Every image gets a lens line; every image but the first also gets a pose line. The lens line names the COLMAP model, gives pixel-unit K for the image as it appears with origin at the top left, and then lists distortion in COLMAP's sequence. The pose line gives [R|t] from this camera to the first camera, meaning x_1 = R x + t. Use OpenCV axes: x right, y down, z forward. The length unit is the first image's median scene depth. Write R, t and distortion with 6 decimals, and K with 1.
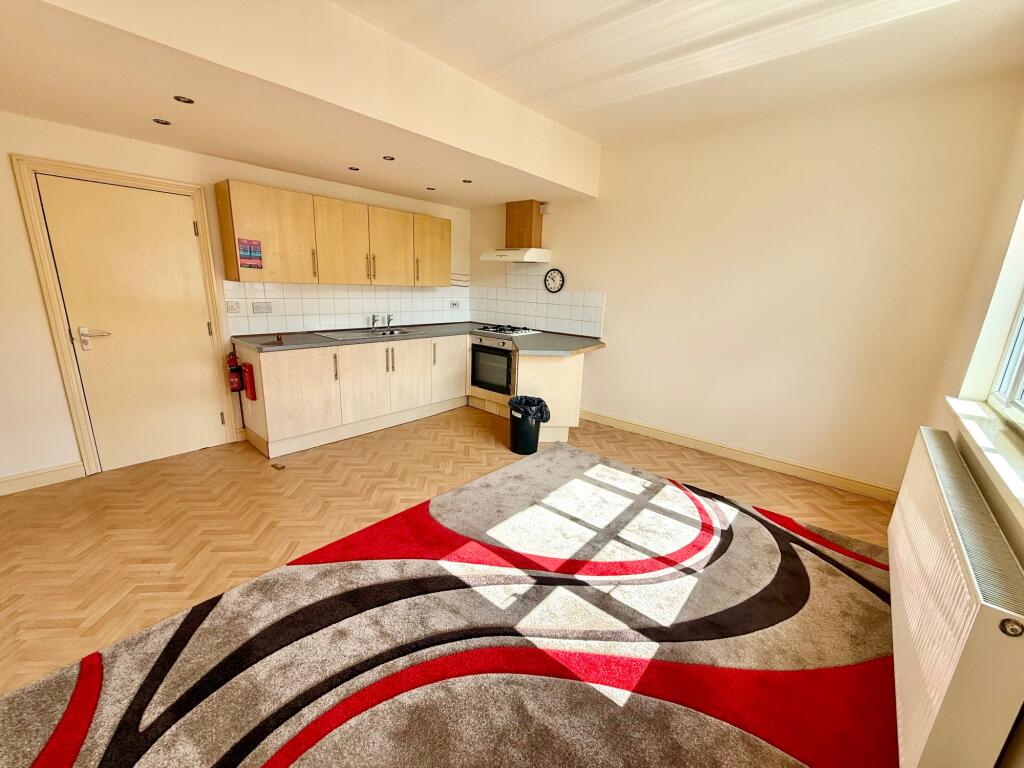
lens RADIAL K [[408.3, 0, 507.4], [0, 408.3, 384.9], [0, 0, 1]] dist [-0.002574, -0.000003]
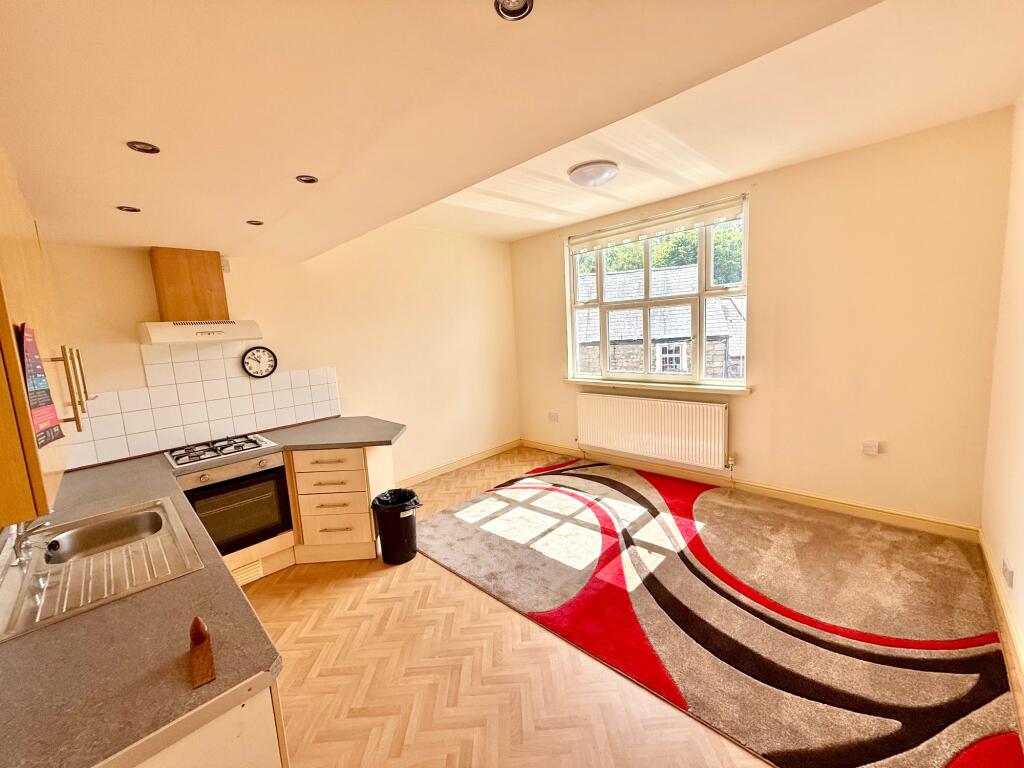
lens RADIAL K [[408.3, 0, 507.9], [0, 408.3, 383.5], [0, 0, 1]] dist [-0.002574, -0.000003]
pose [[0.051757, -0.173371, 0.983496, -0.943934], [0.307275, 0.939804, 0.149499, -0.304453], [-0.950212, 0.294466, 0.101914, 0.812455]]
